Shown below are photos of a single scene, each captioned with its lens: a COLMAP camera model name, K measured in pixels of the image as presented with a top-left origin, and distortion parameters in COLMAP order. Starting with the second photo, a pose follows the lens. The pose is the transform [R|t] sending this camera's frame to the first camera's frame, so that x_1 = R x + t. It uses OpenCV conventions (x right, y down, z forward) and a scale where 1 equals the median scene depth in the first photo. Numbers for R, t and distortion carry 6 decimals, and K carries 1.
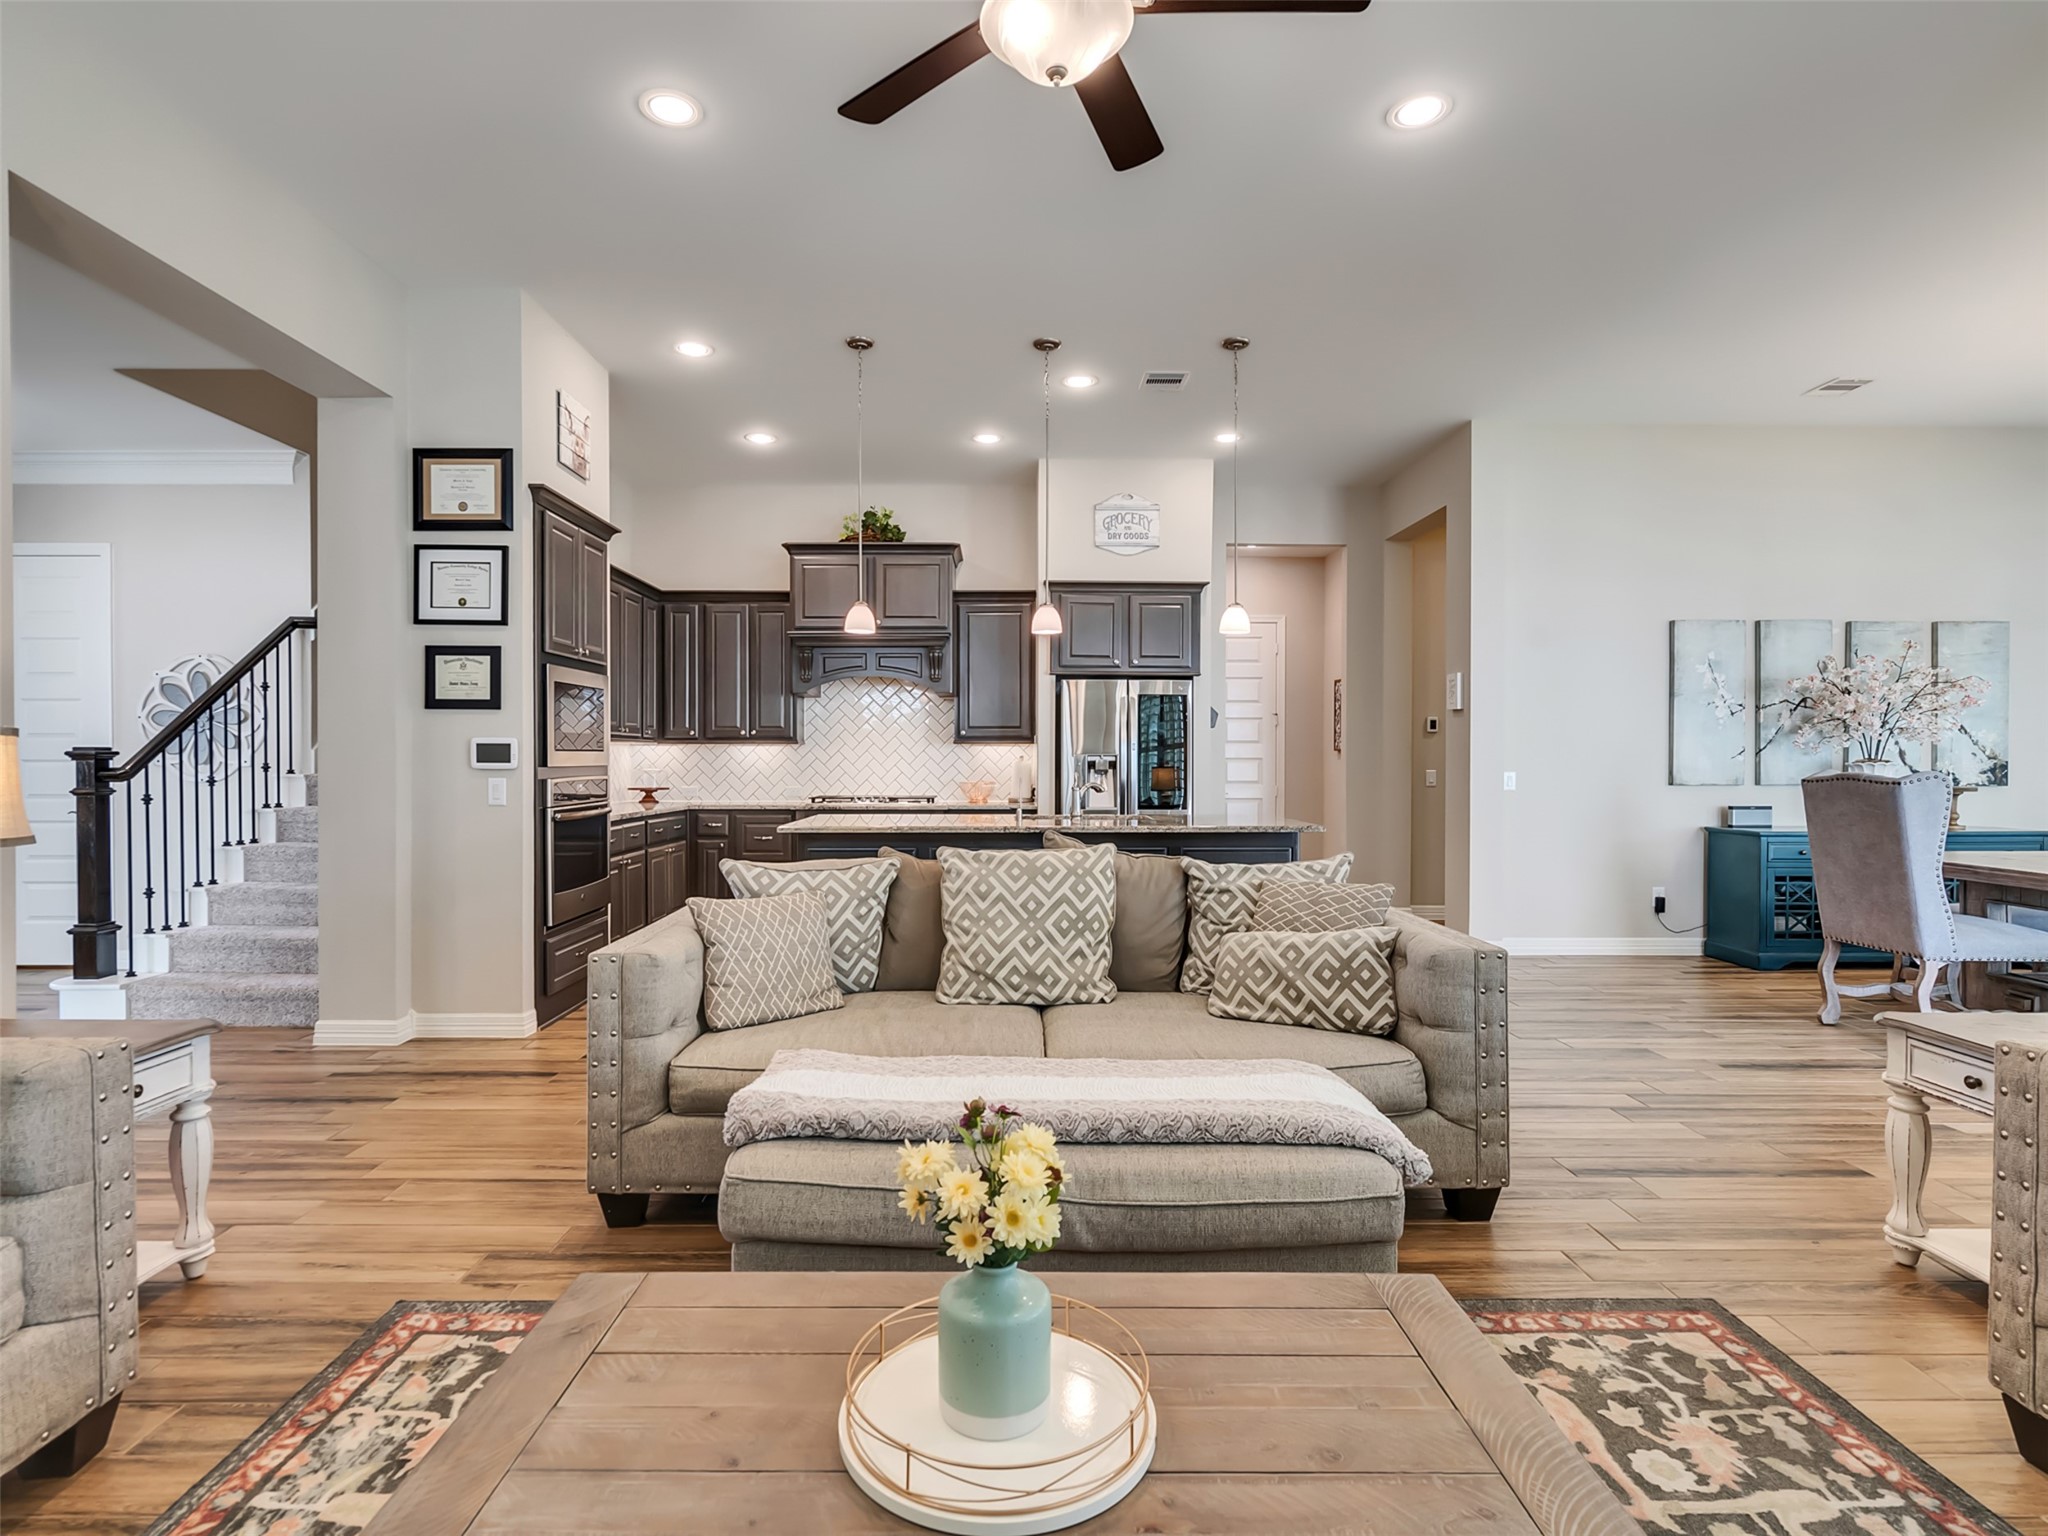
lens RADIAL K [[1047.0, 0, 1005.1], [0, 1047.0, 769.8], [0, 0, 1]] dist [-0.005606, 0.003336]
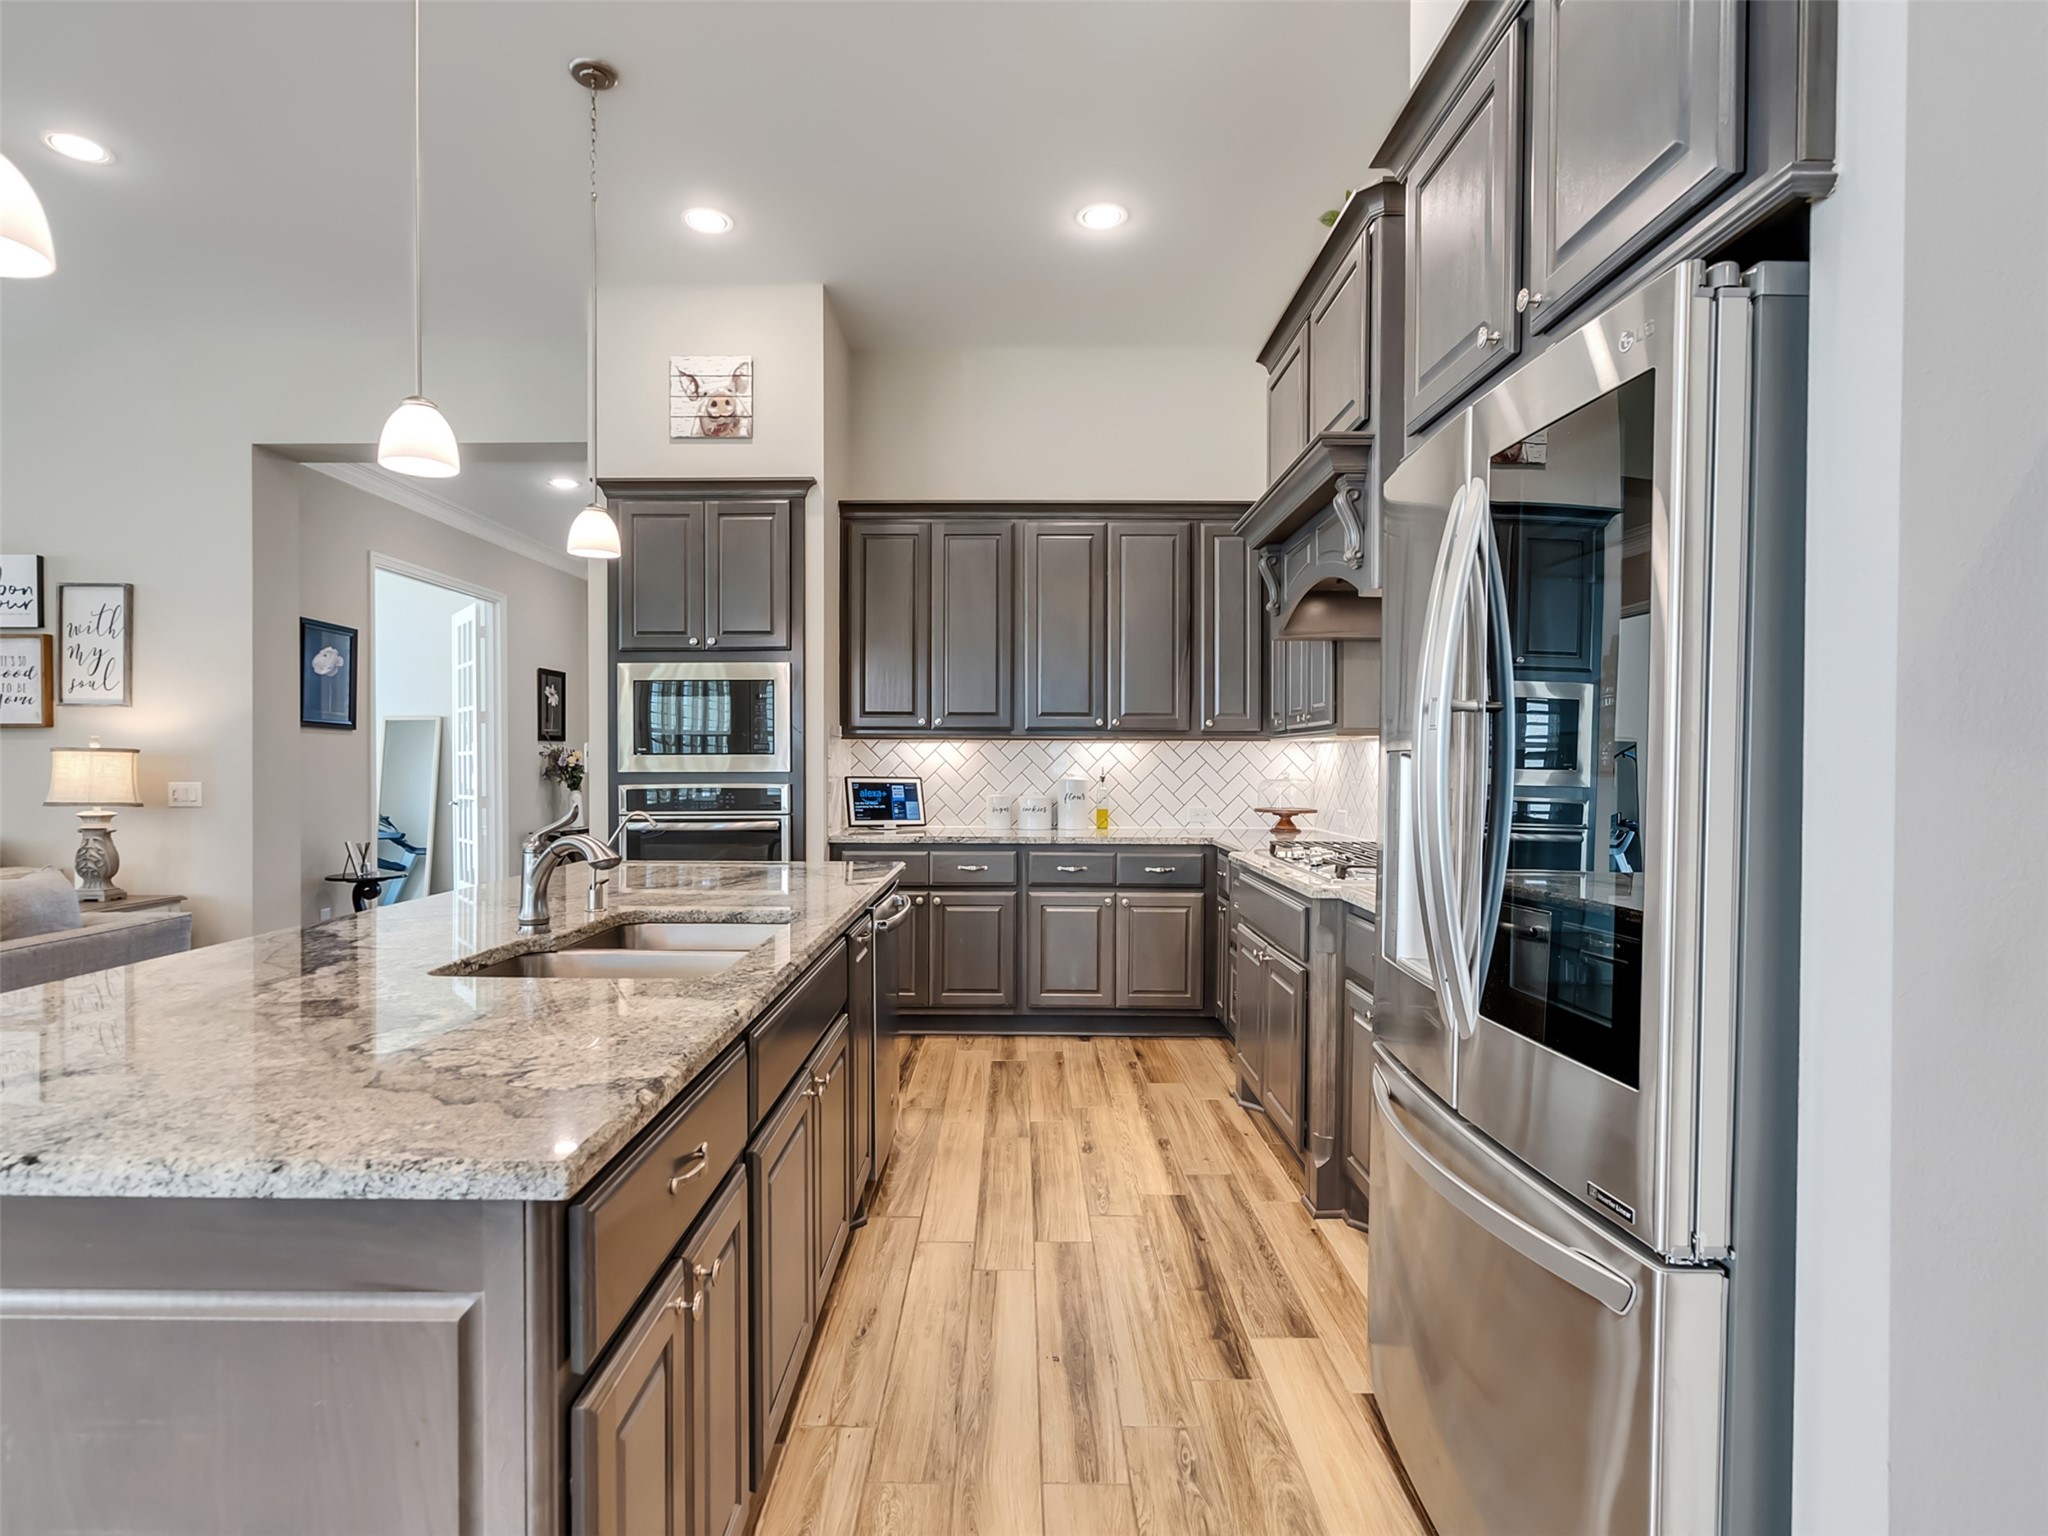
lens RADIAL K [[1047.0, 0, 1016.3], [0, 1047.0, 784.9], [0, 0, 1]] dist [-0.005606, 0.003336]
pose [[-0.017254, 0.020902, -0.999633, 0.374167], [-0.011323, 0.999713, 0.021099, -0.011465], [0.999787, 0.011683, -0.017013, 1.019053]]
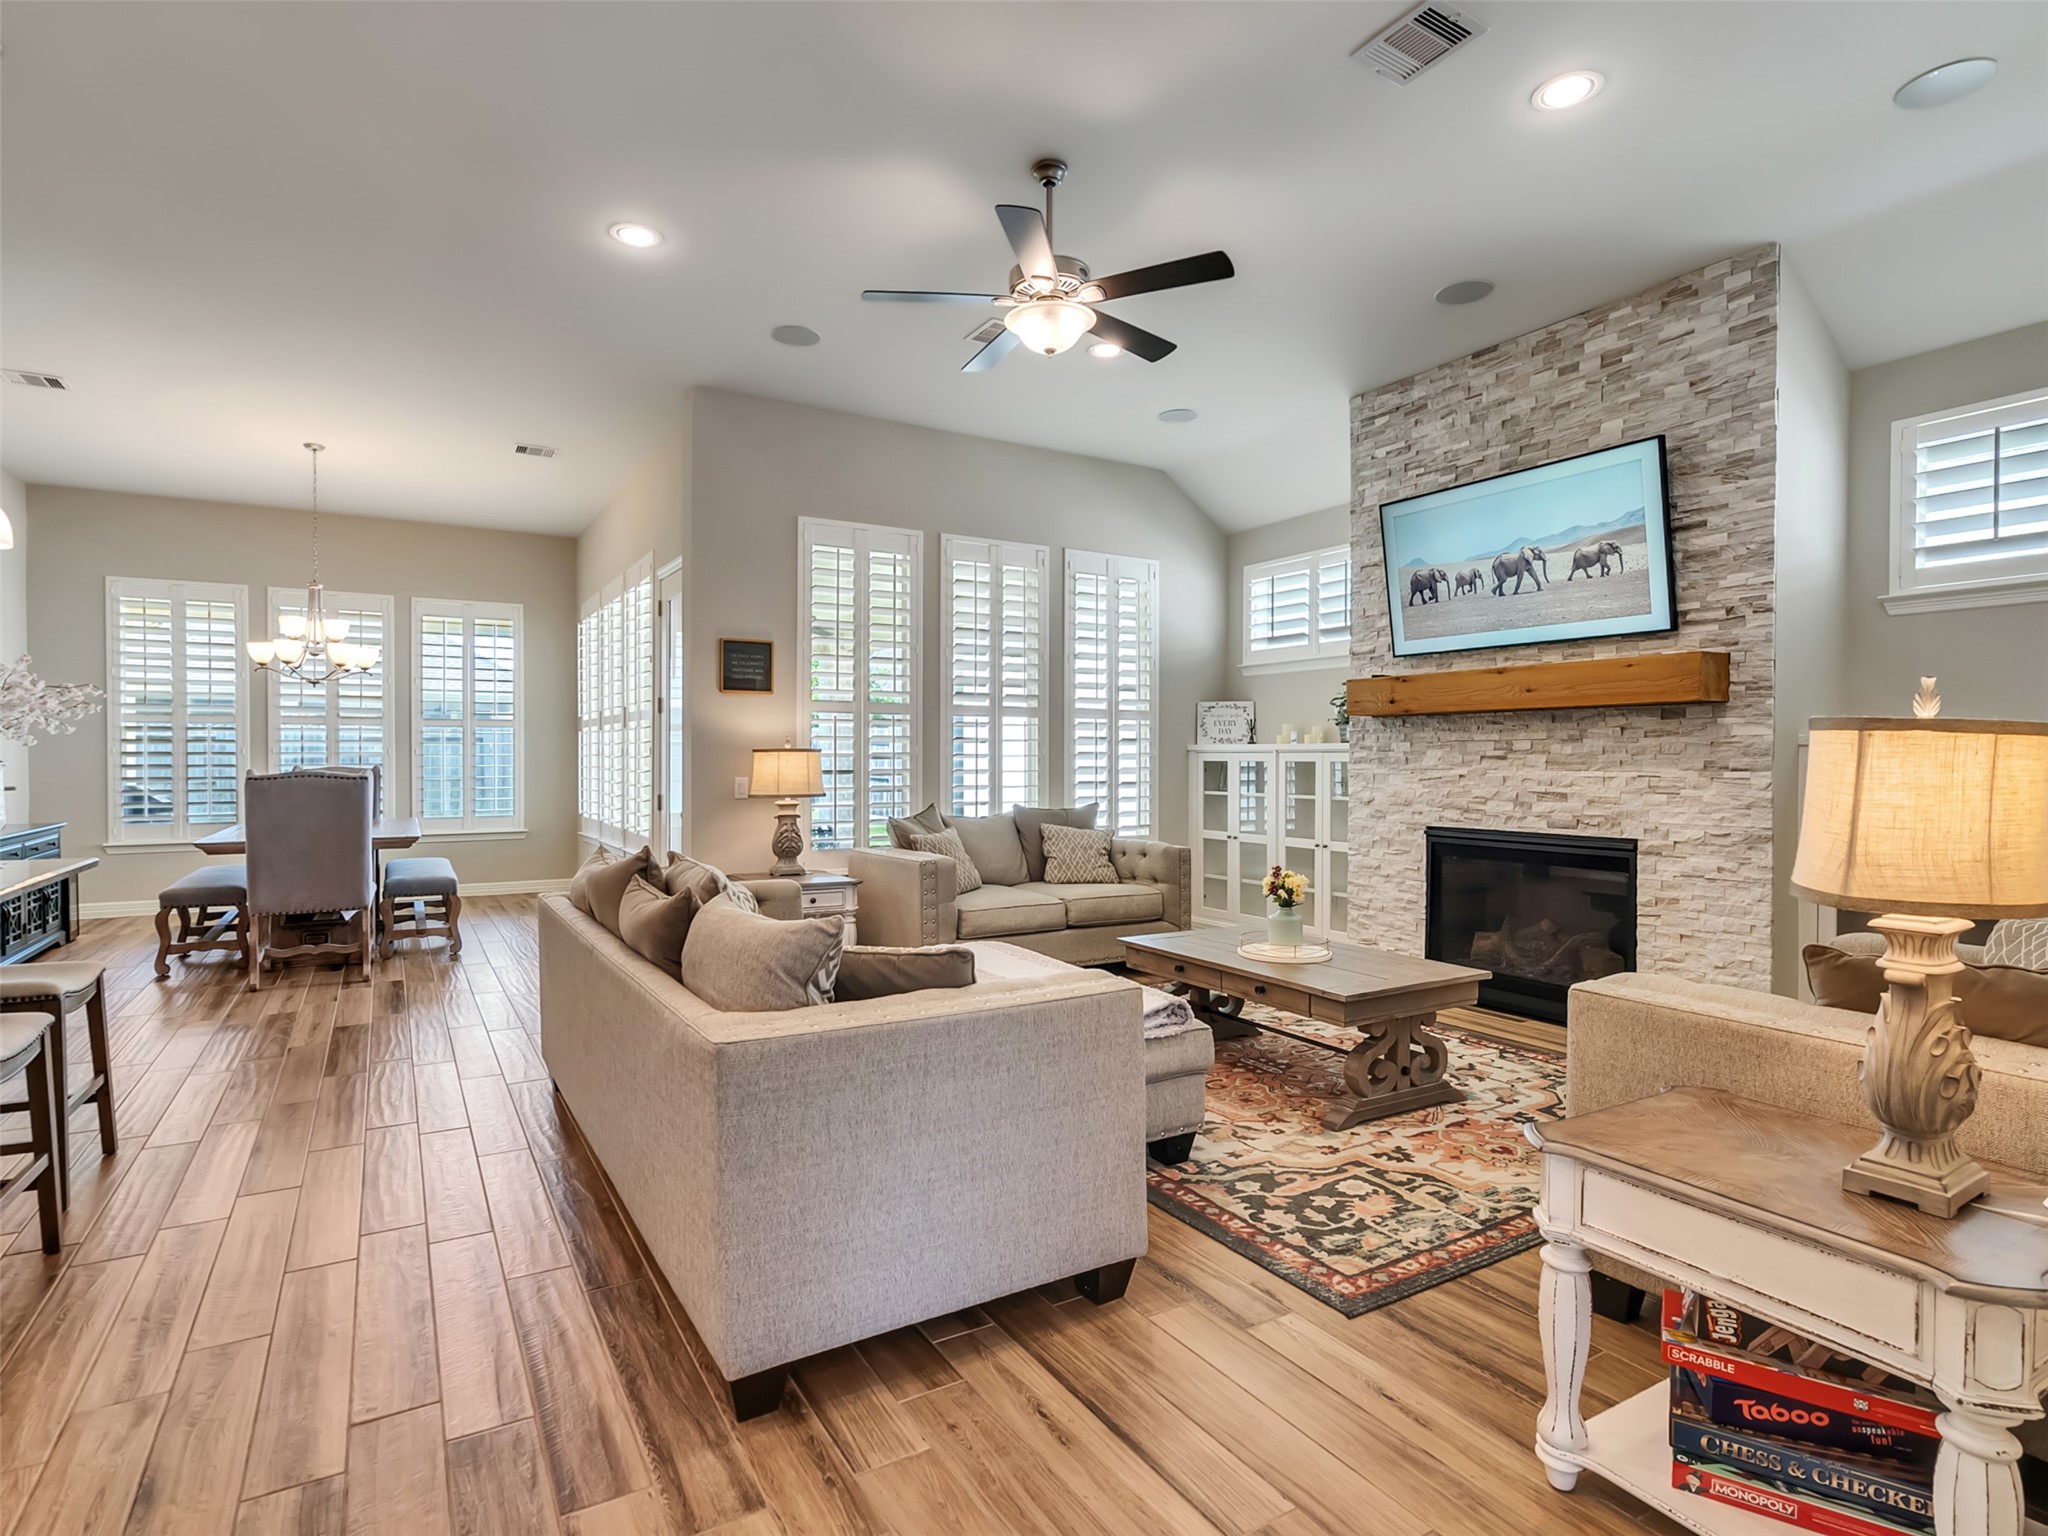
lens RADIAL K [[1047.0, 0, 1006.3], [0, 1047.0, 768.4], [0, 0, 1]] dist [-0.005606, 0.003336]
pose [[-0.506541, -0.008434, 0.862174, -0.462018], [0.008022, 0.999863, 0.014495, -0.008003], [-0.862178, 0.014259, -0.506404, 0.649512]]
